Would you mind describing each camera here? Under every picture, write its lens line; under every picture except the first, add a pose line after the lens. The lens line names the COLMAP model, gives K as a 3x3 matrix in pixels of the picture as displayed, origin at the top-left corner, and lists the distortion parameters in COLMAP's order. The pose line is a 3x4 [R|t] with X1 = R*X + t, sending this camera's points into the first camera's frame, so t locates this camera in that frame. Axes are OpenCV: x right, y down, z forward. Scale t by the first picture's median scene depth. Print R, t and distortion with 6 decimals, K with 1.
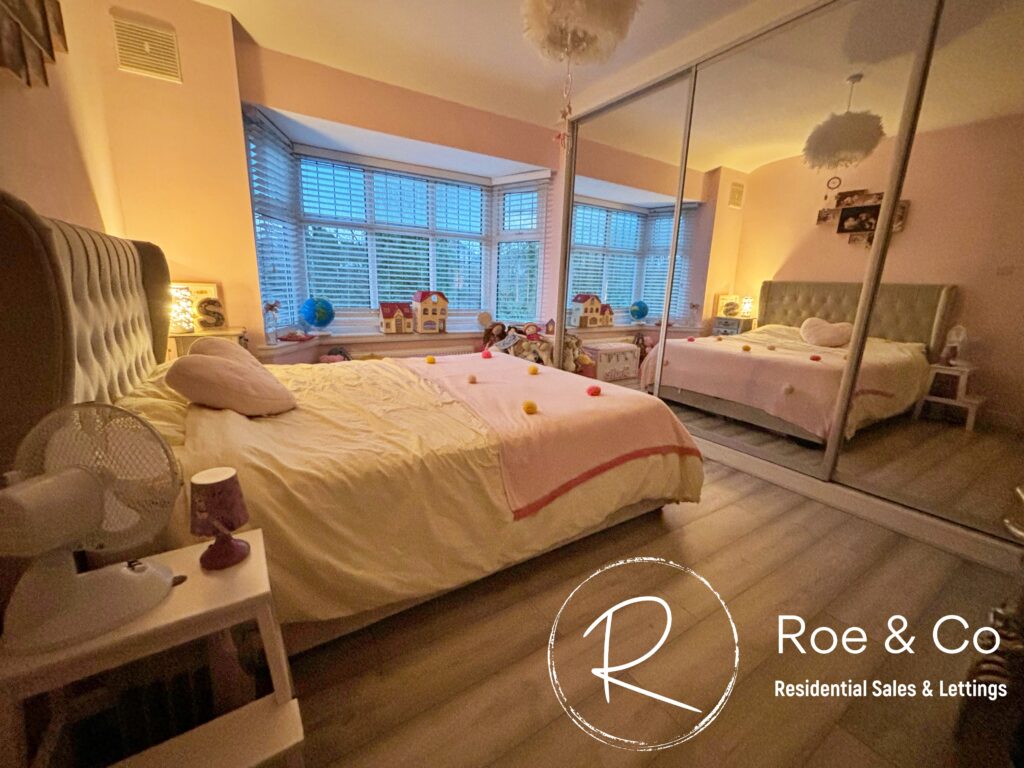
lens RADIAL K [[413.6, 0, 512.0], [0, 413.6, 384.0], [0, 0, 1]] dist [-0.002127, -0.000311]
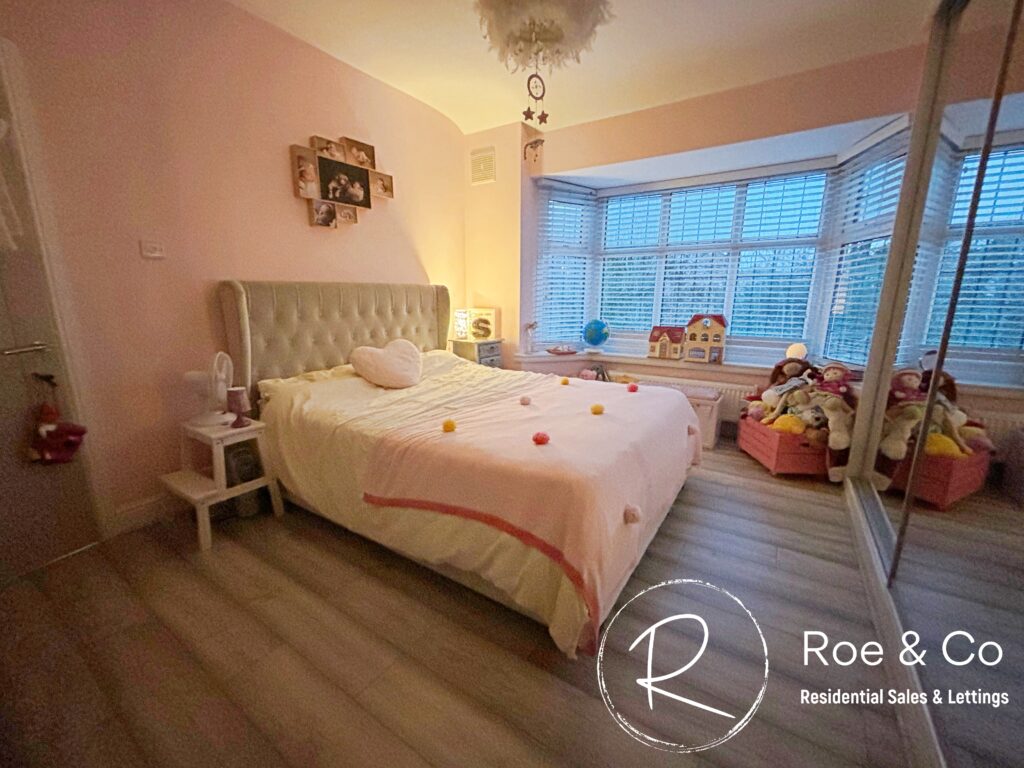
lens RADIAL K [[411.2, 0, 513.0], [0, 411.2, 391.5], [0, 0, 1]] dist [-0.020806, -0.000034]
pose [[0.404654, 0.169762, -0.898574, 0.484013], [-0.201194, 0.975068, 0.093610, -0.073579], [0.892063, 0.142908, 0.428721, 0.332033]]
